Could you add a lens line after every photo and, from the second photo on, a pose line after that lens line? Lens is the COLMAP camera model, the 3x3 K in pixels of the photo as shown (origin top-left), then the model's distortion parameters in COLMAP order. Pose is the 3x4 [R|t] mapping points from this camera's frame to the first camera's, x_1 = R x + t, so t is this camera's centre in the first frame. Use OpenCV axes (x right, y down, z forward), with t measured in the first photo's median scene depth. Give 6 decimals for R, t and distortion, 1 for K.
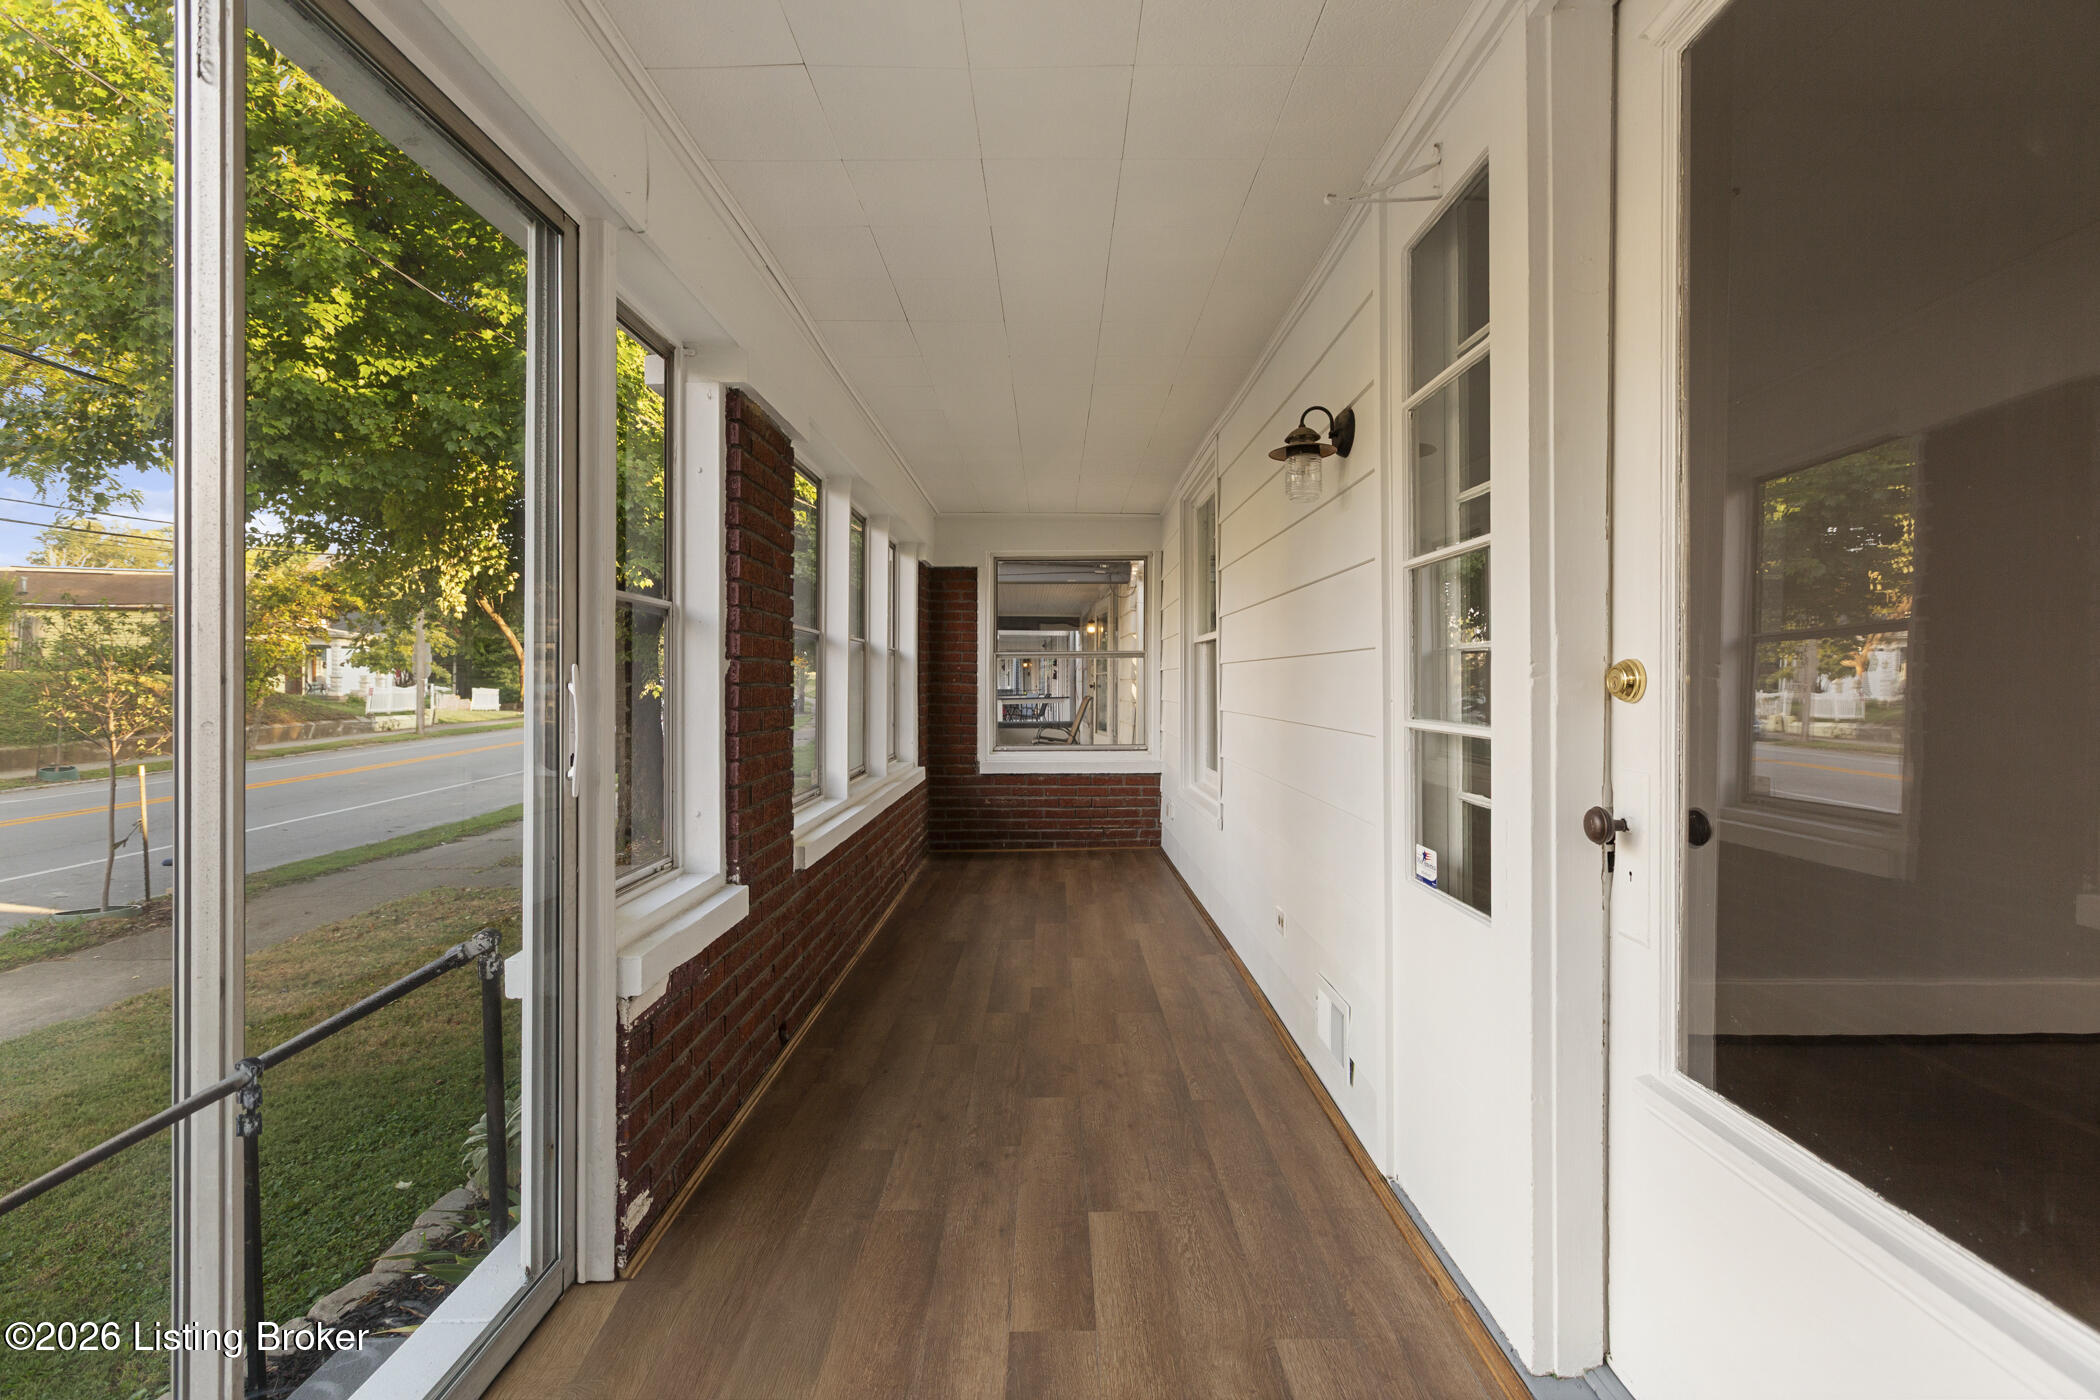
lens RADIAL K [[958.3, 0, 1049.9], [0, 958.3, 693.6], [0, 0, 1]] dist [0.001868, 0.000065]
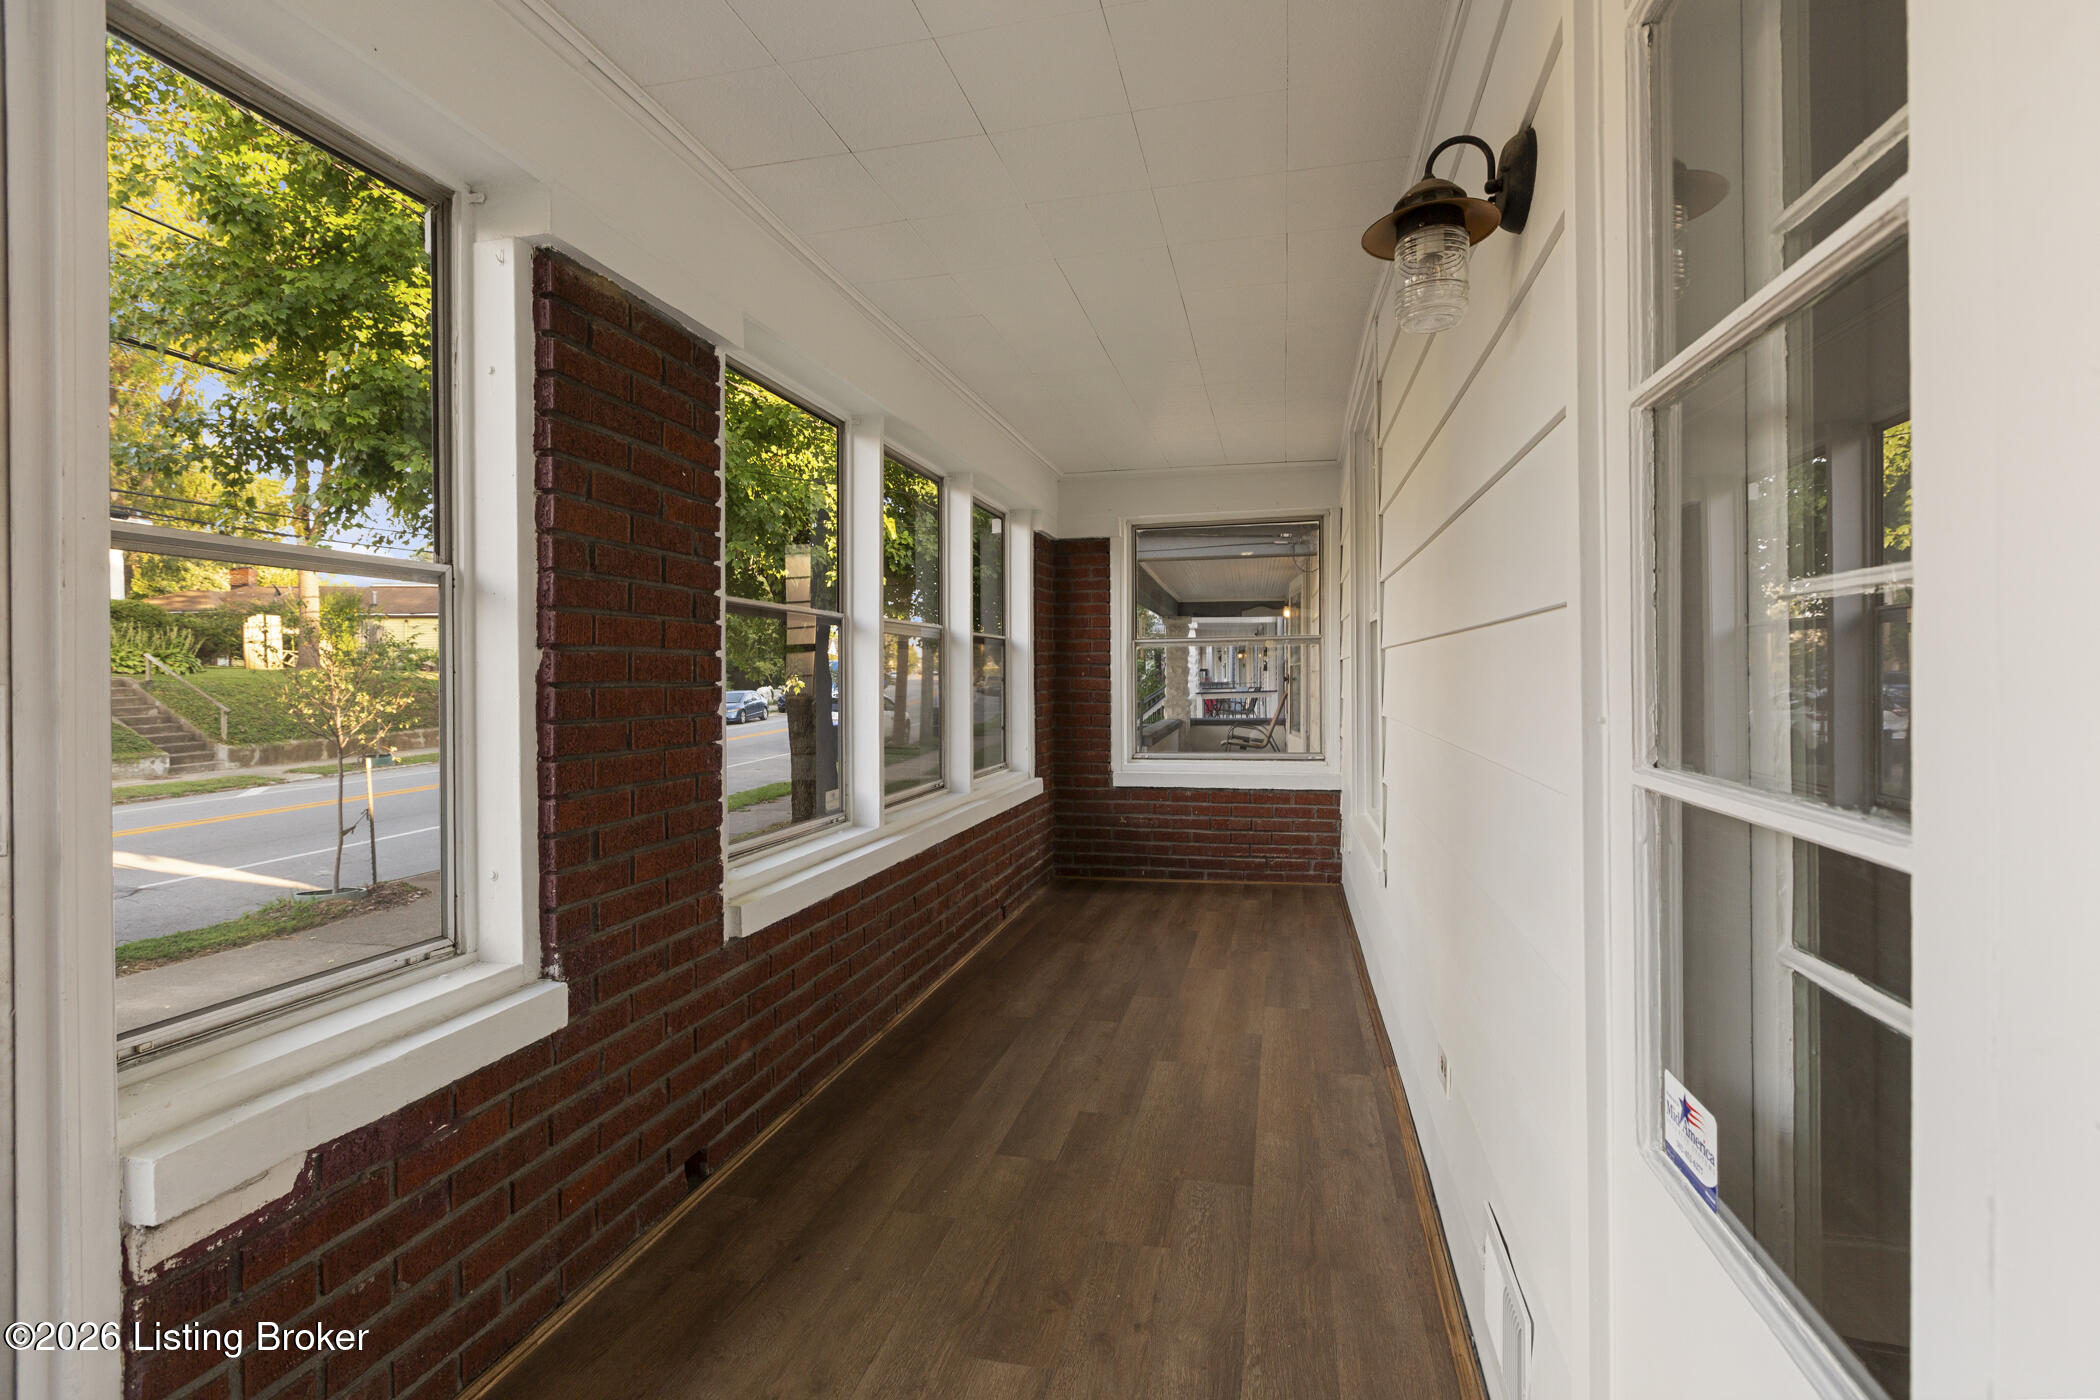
lens RADIAL K [[958.3, 0, 1050.9], [0, 958.3, 688.0], [0, 0, 1]] dist [0.001868, 0.000065]
pose [[0.969942, -0.003821, -0.243306, 0.097596], [0.004330, 0.999989, 0.001559, -0.003824], [0.243298, -0.002565, 0.969948, 0.230470]]
